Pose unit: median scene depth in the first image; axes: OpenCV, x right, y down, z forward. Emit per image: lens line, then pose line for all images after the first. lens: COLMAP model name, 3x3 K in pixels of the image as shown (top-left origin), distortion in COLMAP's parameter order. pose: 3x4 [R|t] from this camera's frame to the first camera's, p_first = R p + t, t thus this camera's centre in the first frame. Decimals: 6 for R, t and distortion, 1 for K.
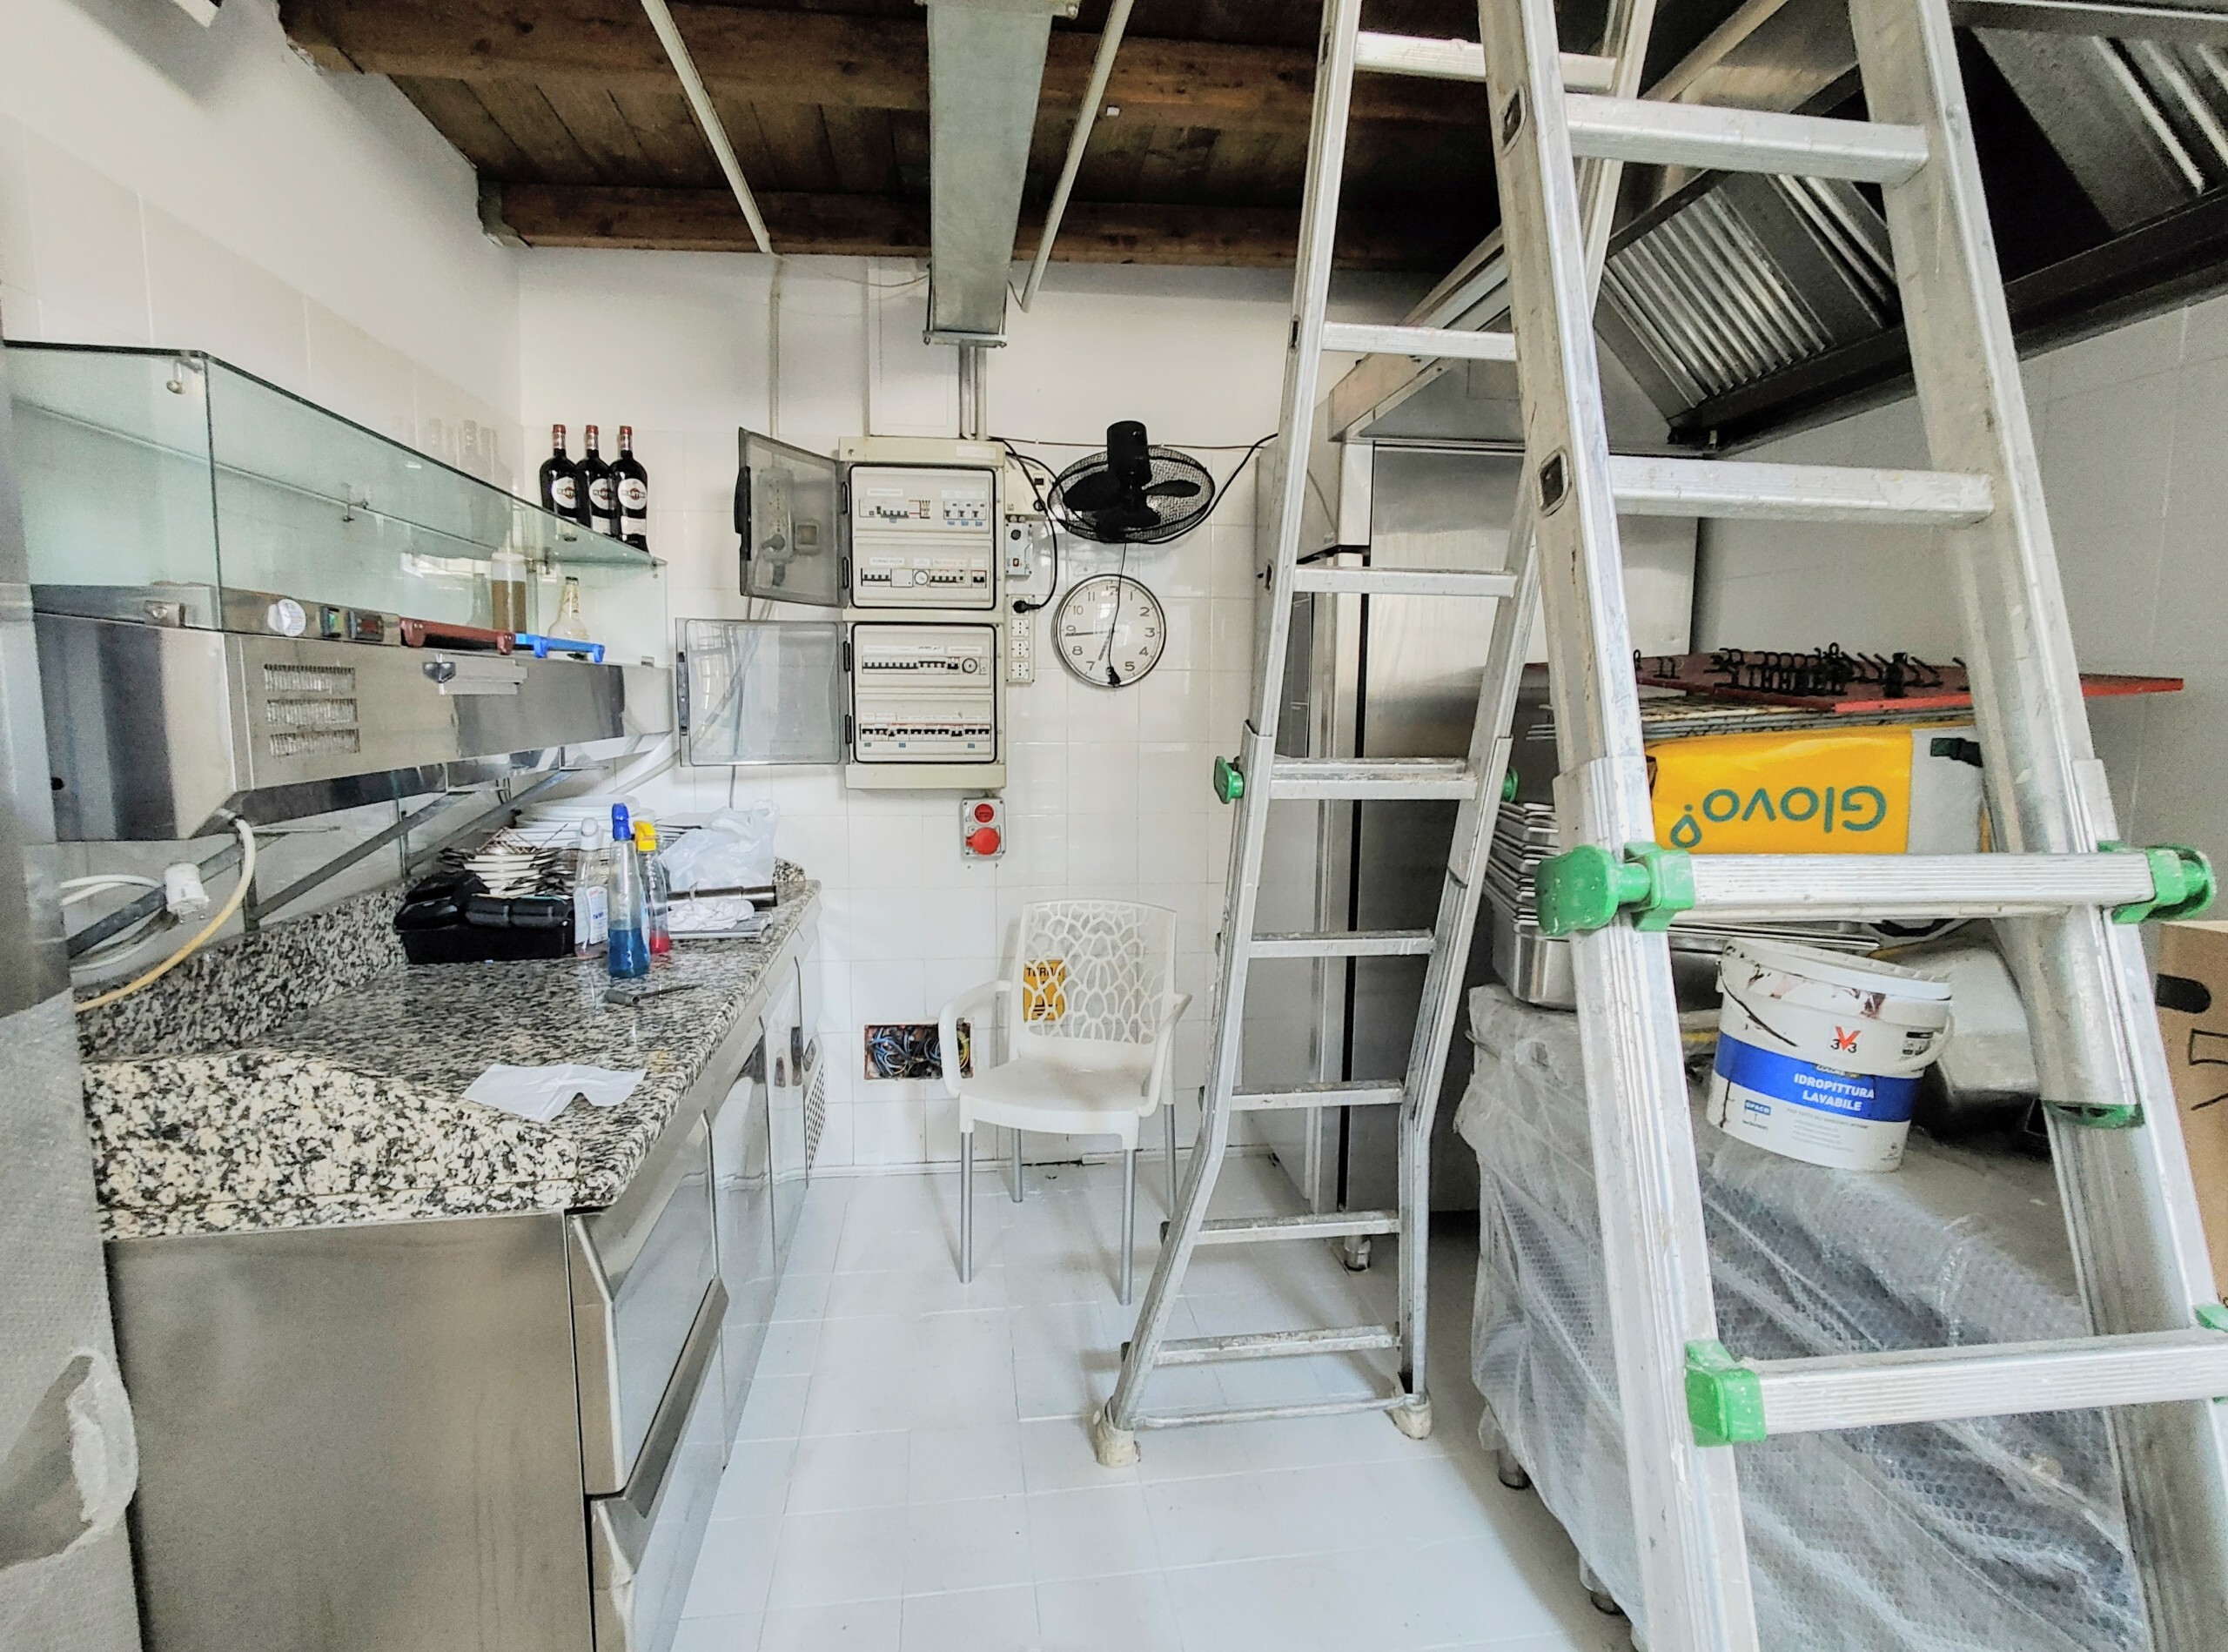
lens RADIAL K [[1177.2, 0, 1116.0], [0, 1177.2, 825.1], [0, 0, 1]] dist [-0.010775, 0.008543]
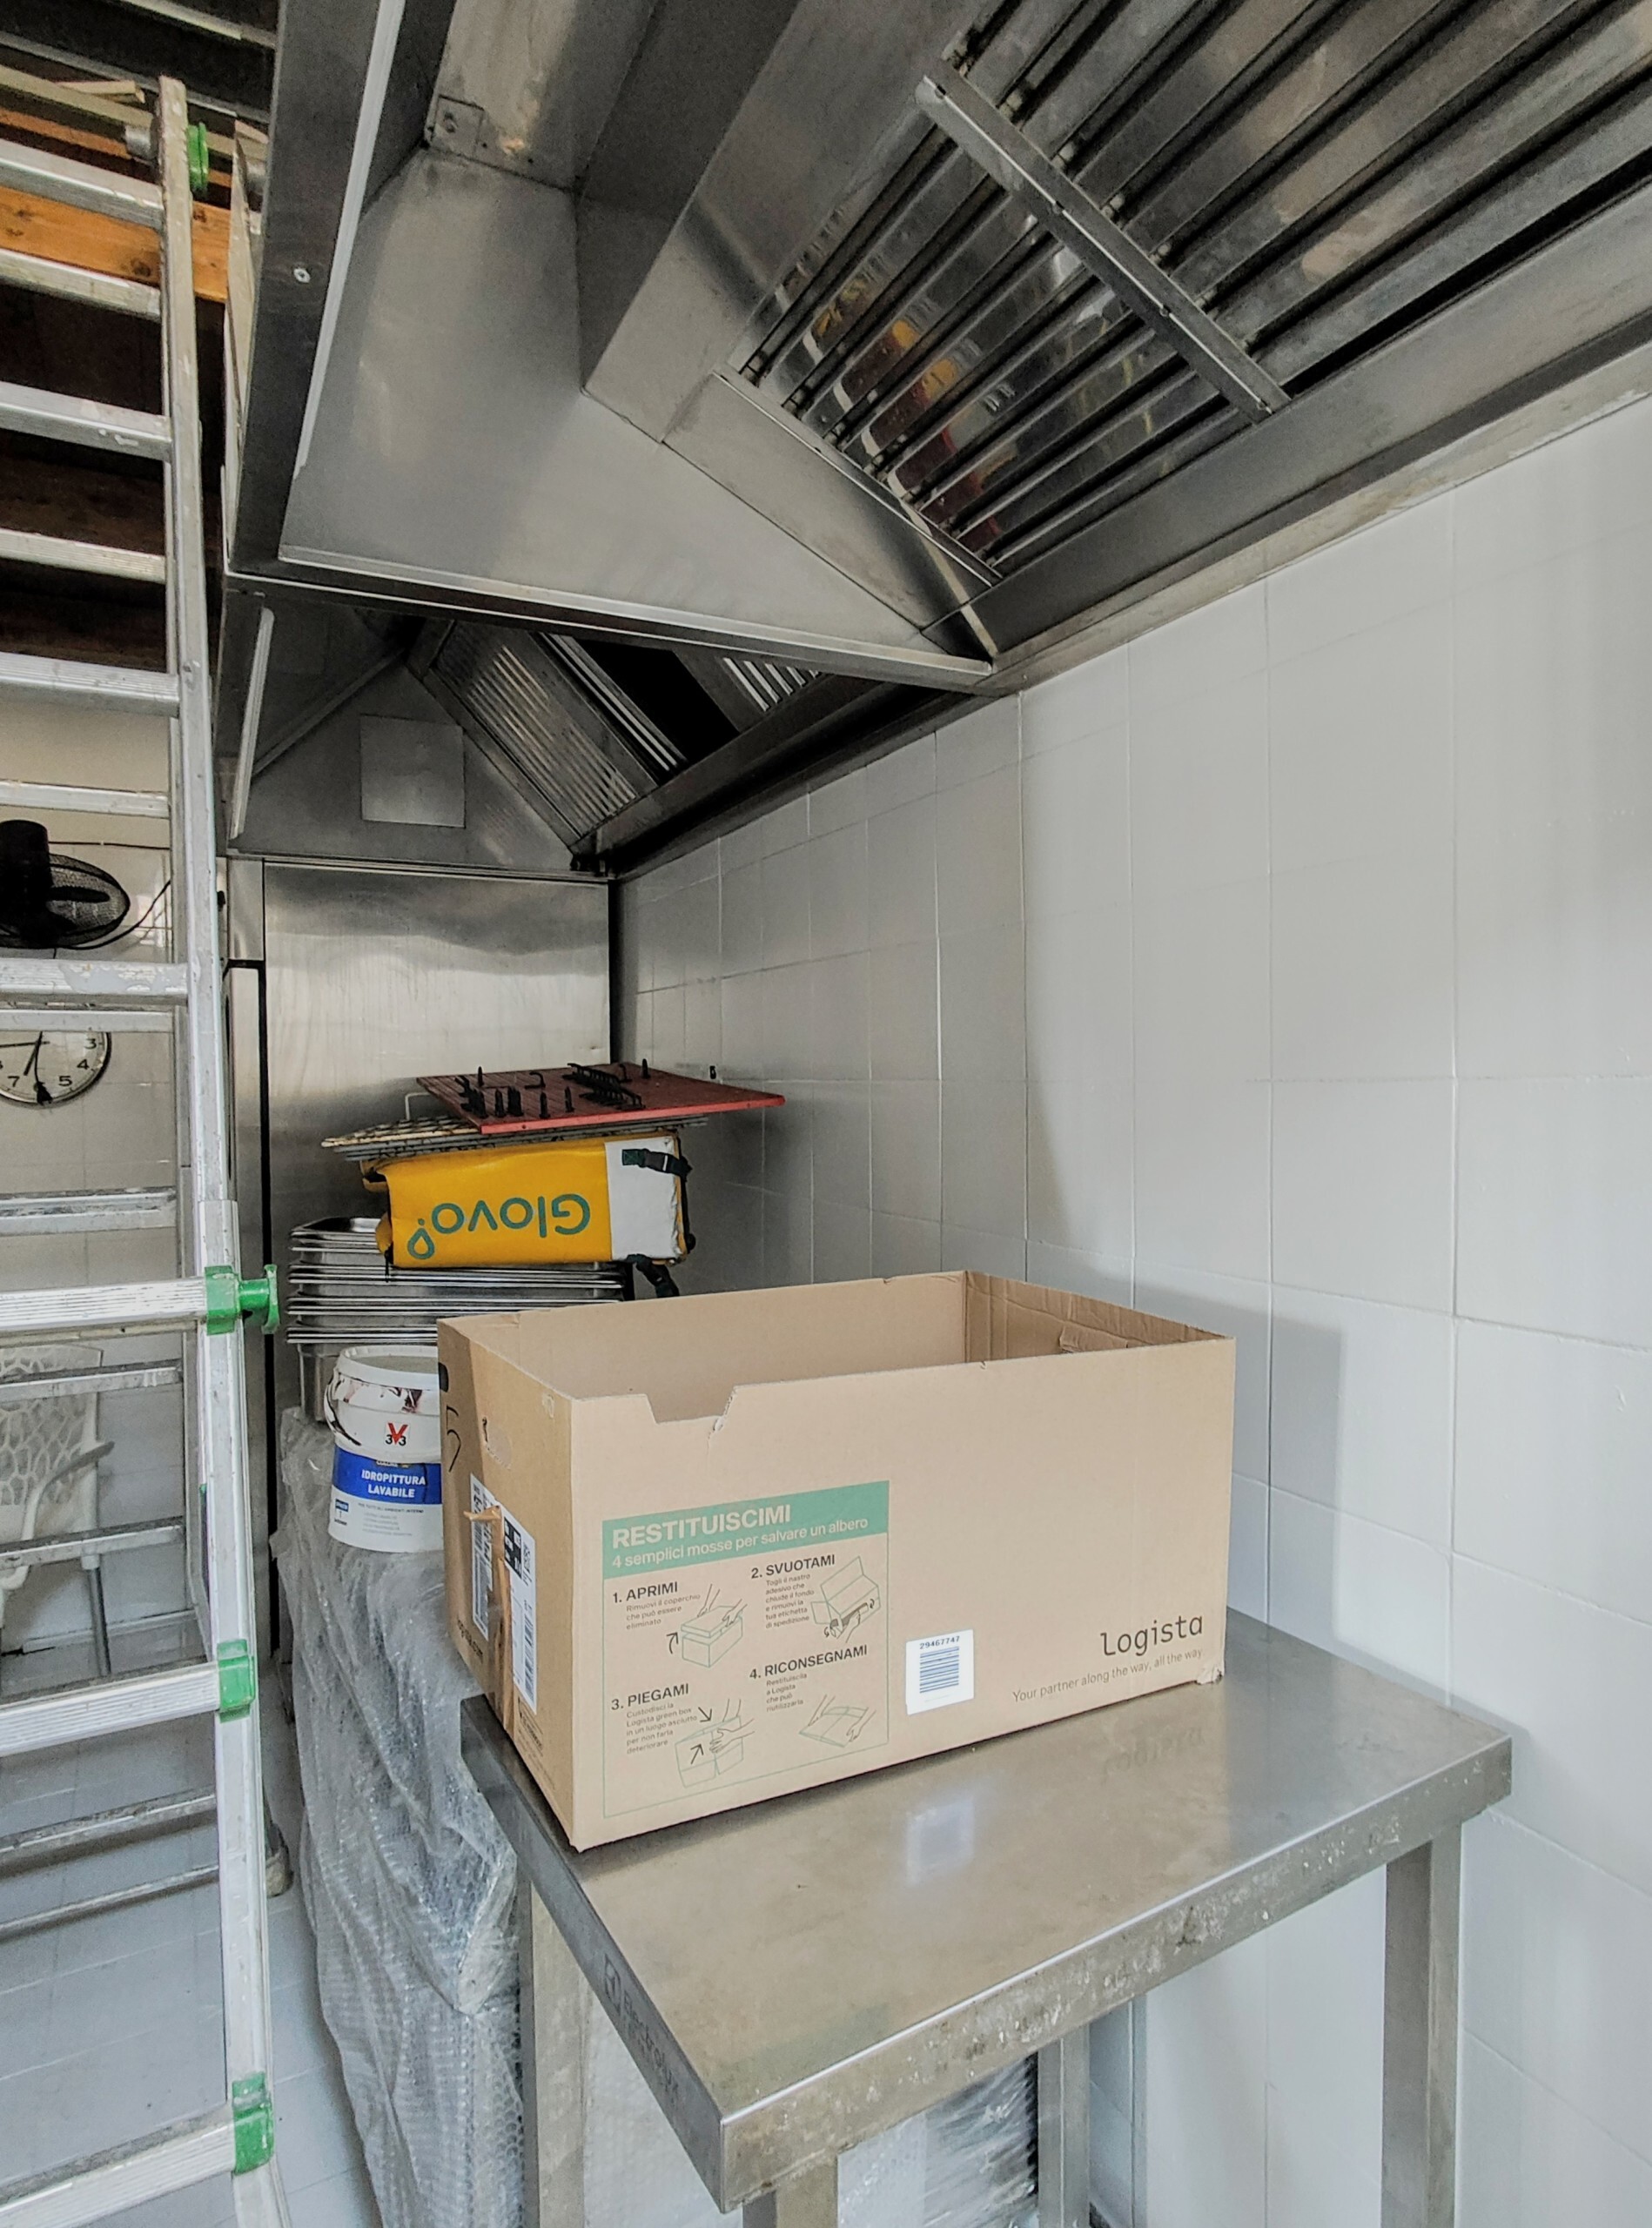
lens RADIAL K [[1268.5, 0, 830.1], [0, 1268.5, 1114.6], [0, 0, 1]] dist [0.006832, 0.001113]
pose [[0.942465, -0.029305, 0.333017, 0.330813], [0.057220, 0.995591, -0.074327, -0.003268], [-0.329371, 0.089106, 0.939987, -0.159332]]
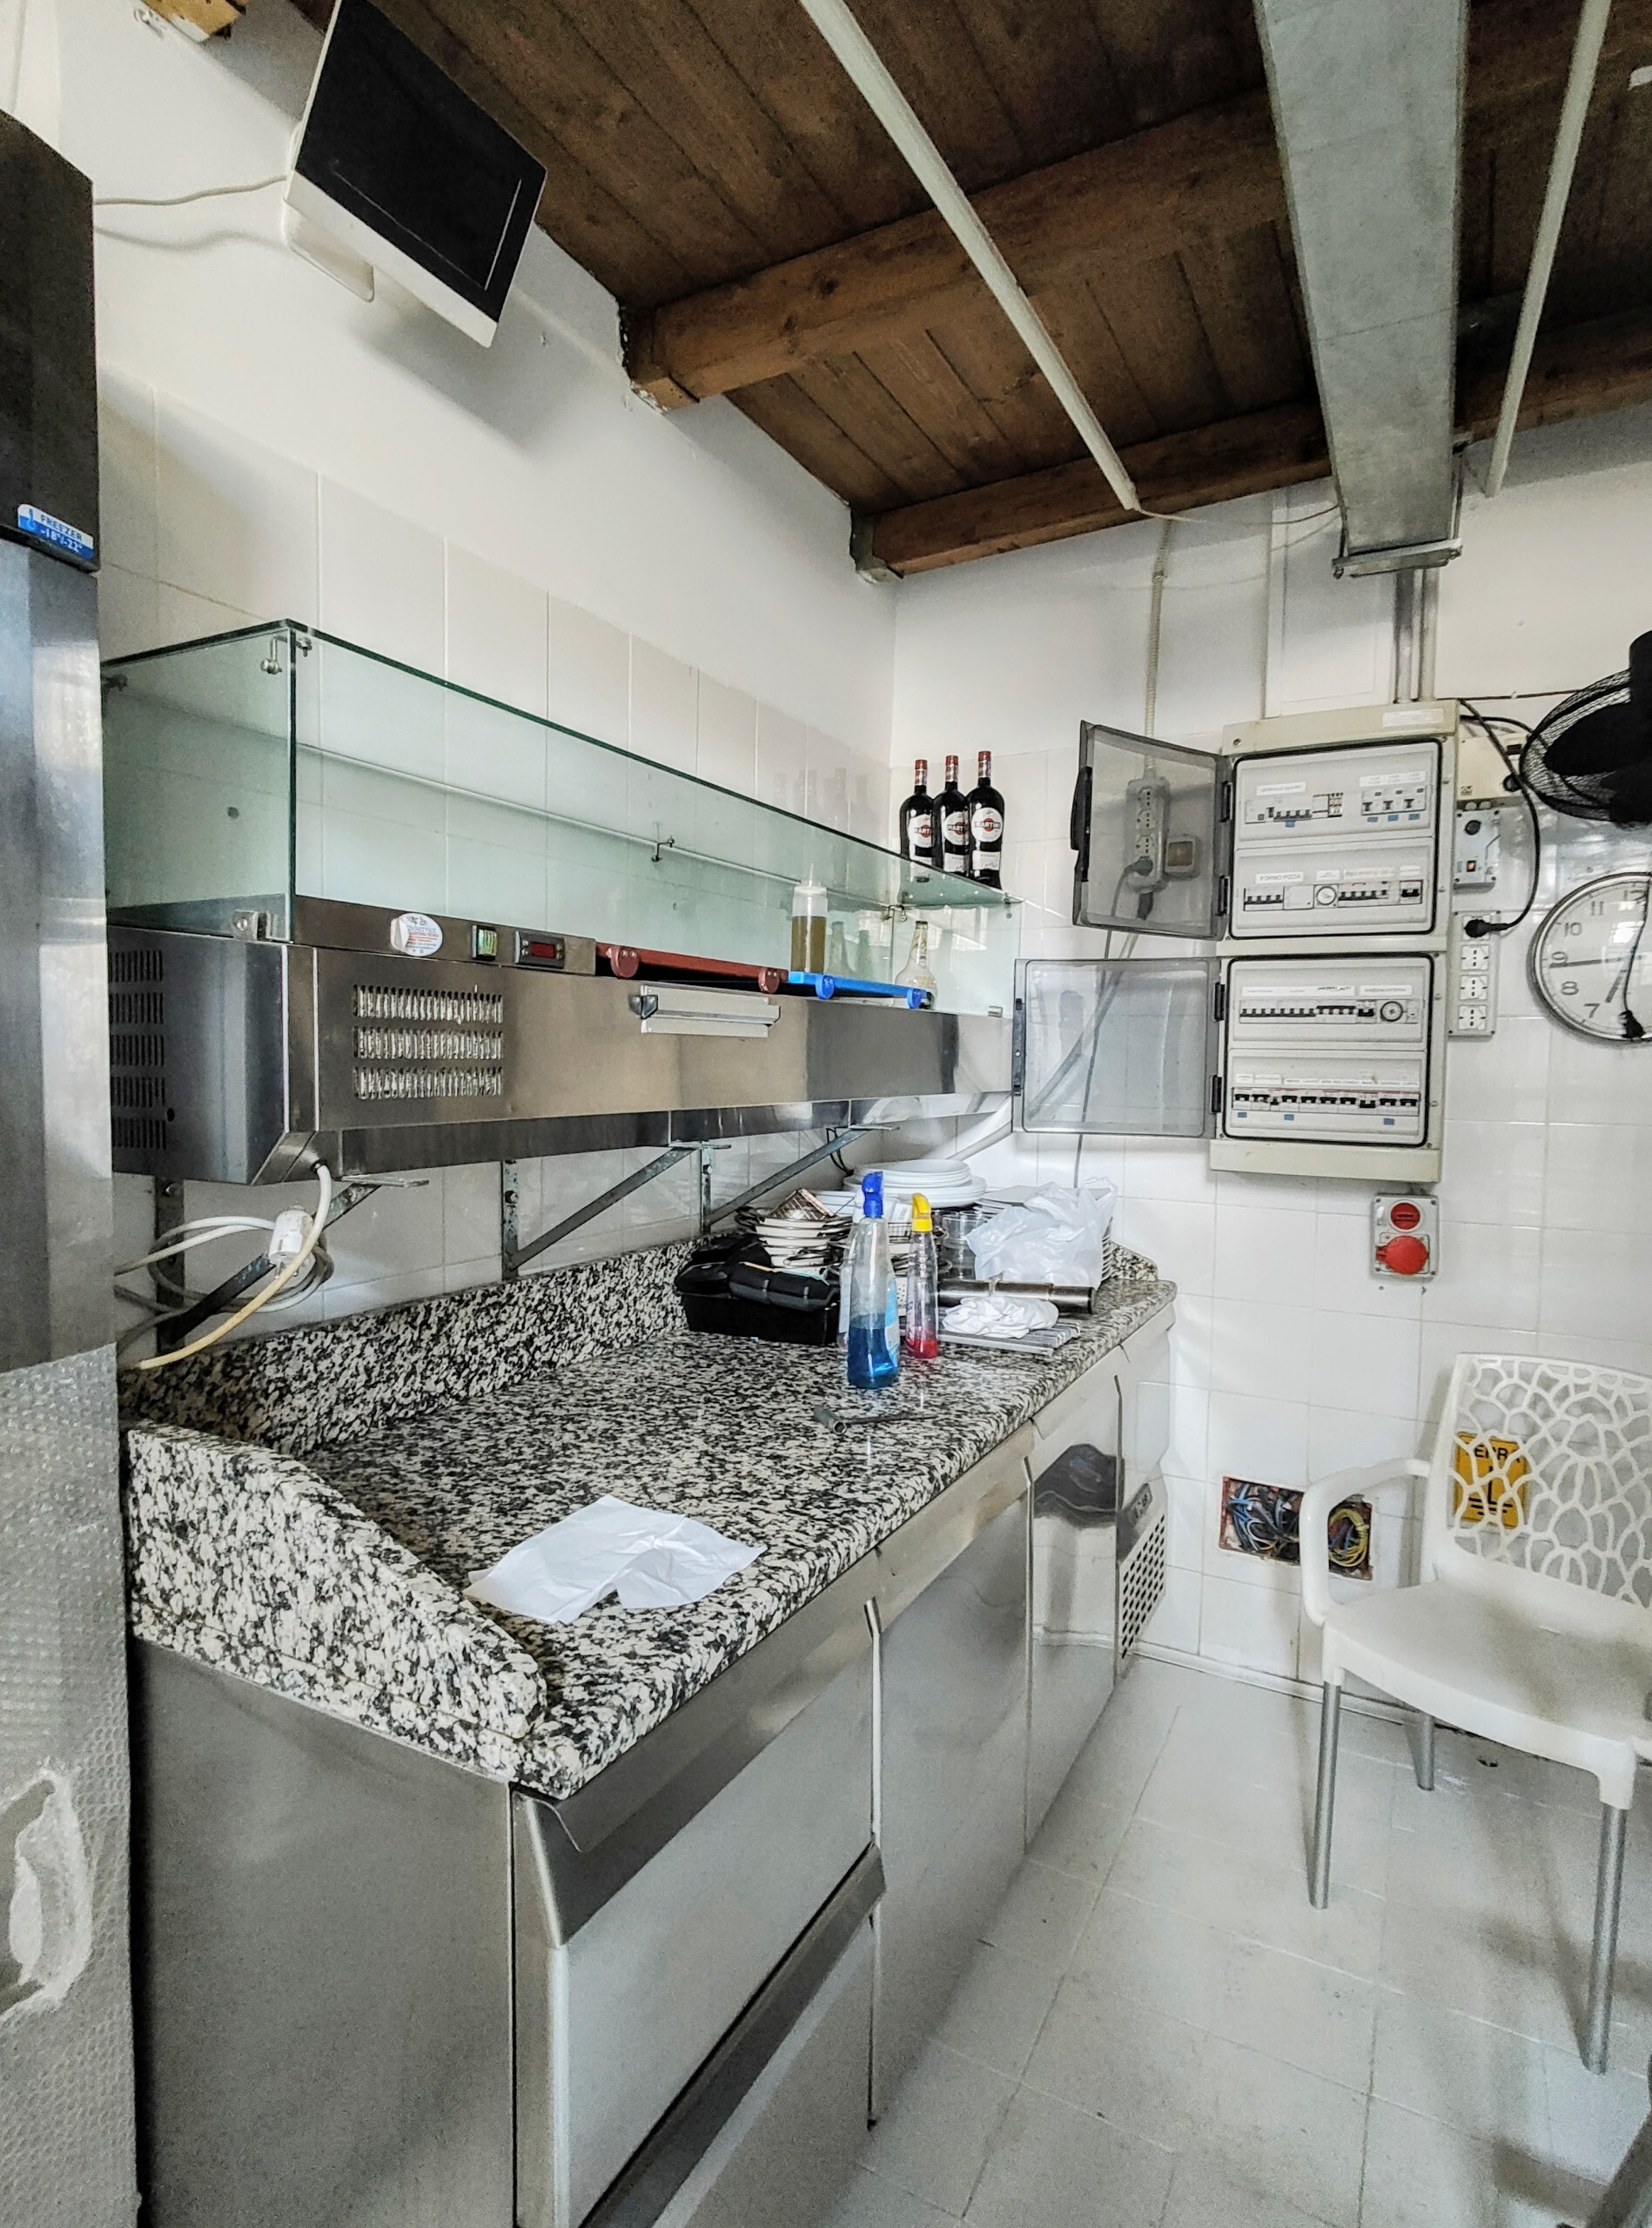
lens RADIAL K [[1177.2, 0, 822.4], [0, 1177.2, 1110.8], [0, 0, 1]] dist [-0.010775, 0.008543]
pose [[0.807731, 0.035290, -0.588494, 0.027235], [-0.077474, 0.995904, -0.046615, -0.017748], [0.584439, 0.083245, 0.807157, 0.281837]]
